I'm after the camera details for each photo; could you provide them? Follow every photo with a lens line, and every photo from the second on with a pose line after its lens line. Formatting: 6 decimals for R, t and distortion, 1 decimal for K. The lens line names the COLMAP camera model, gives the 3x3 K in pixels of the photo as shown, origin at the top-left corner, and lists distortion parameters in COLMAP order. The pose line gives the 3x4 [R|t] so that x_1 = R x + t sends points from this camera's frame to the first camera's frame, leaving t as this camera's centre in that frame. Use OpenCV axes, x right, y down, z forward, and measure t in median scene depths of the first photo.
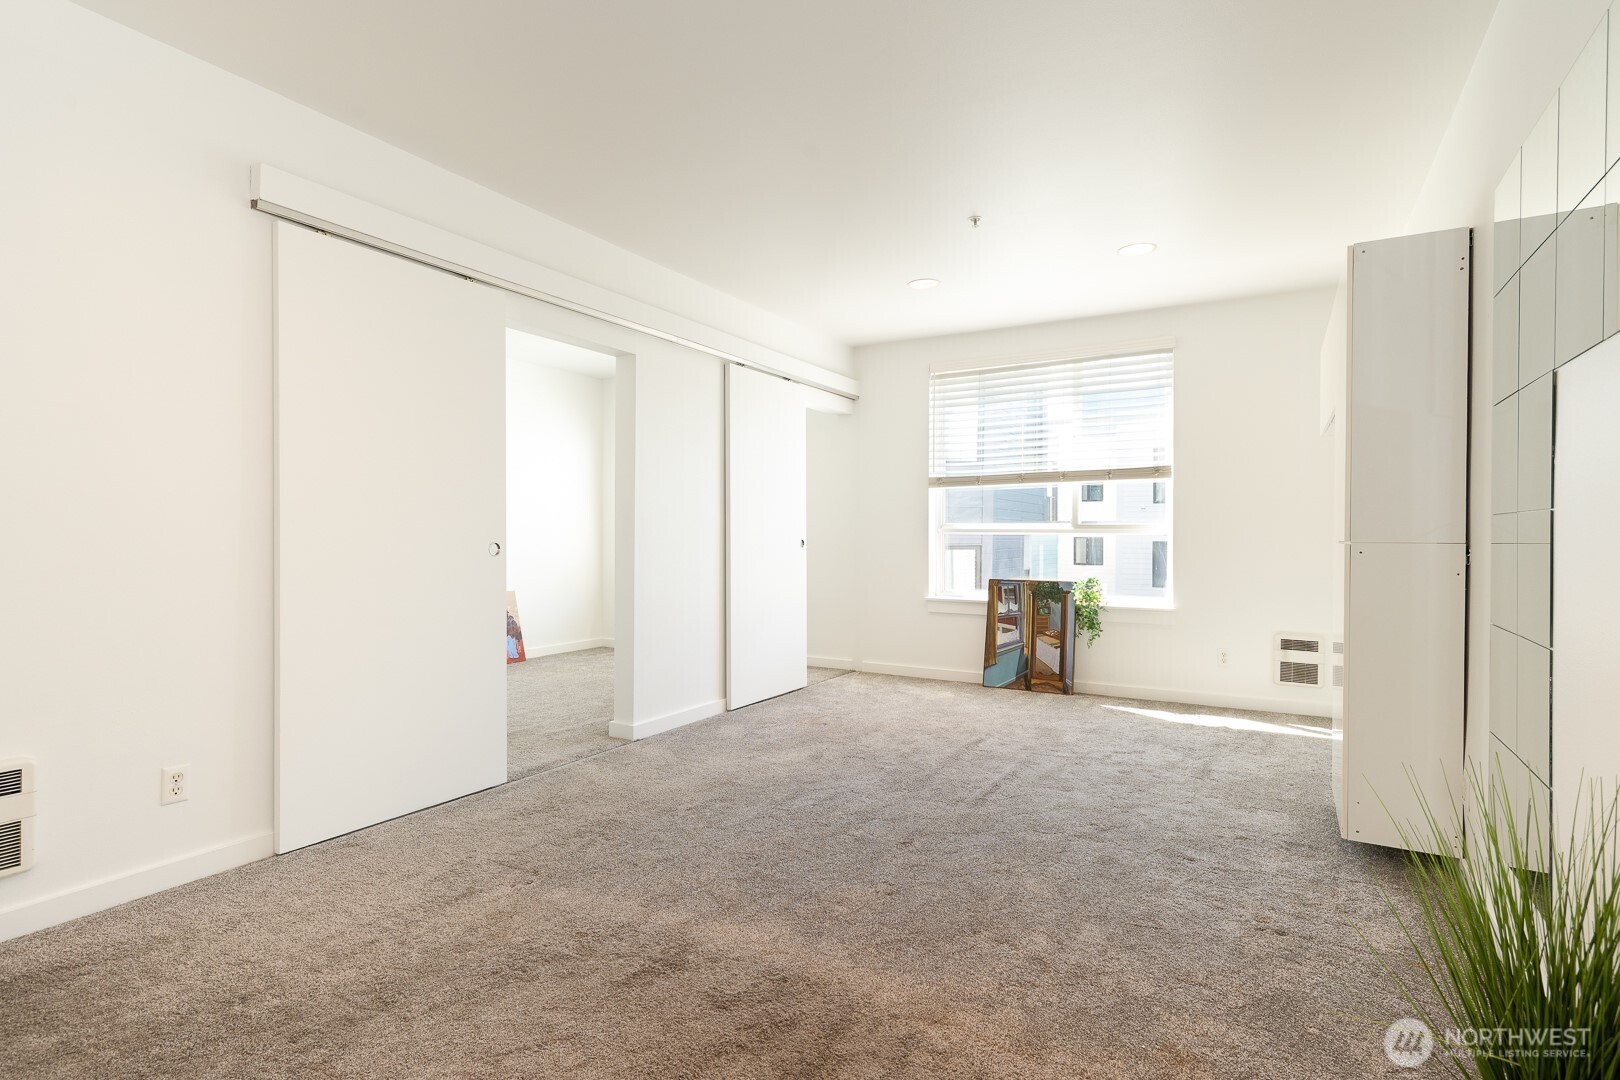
lens RADIAL K [[811.2, 0, 819.5], [0, 811.2, 539.0], [0, 0, 1]] dist [0.015315, 0.000205]
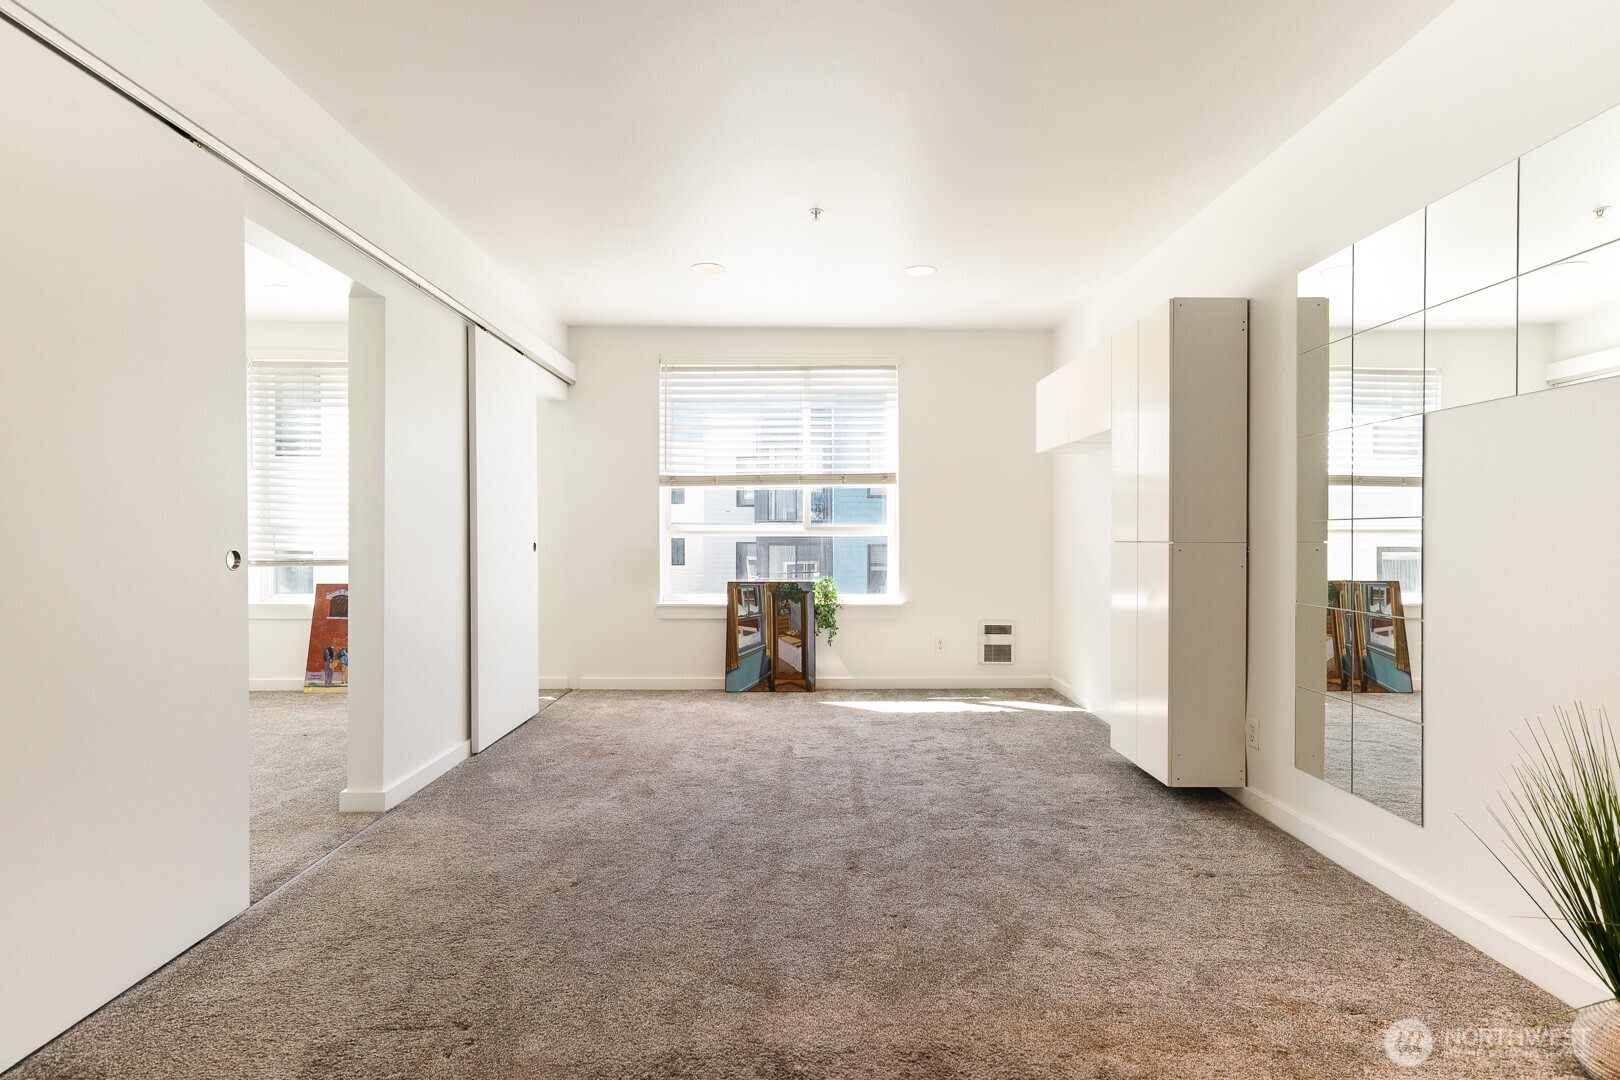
lens RADIAL K [[804.5, 0, 817.7], [0, 804.5, 539.1], [0, 0, 1]] dist [0.012256, 0.000387]
pose [[0.856691, -0.002373, 0.515824, -0.307389], [0.003612, 0.999992, -0.001400, -0.000209], [-0.515817, 0.003063, 0.856693, 0.177284]]
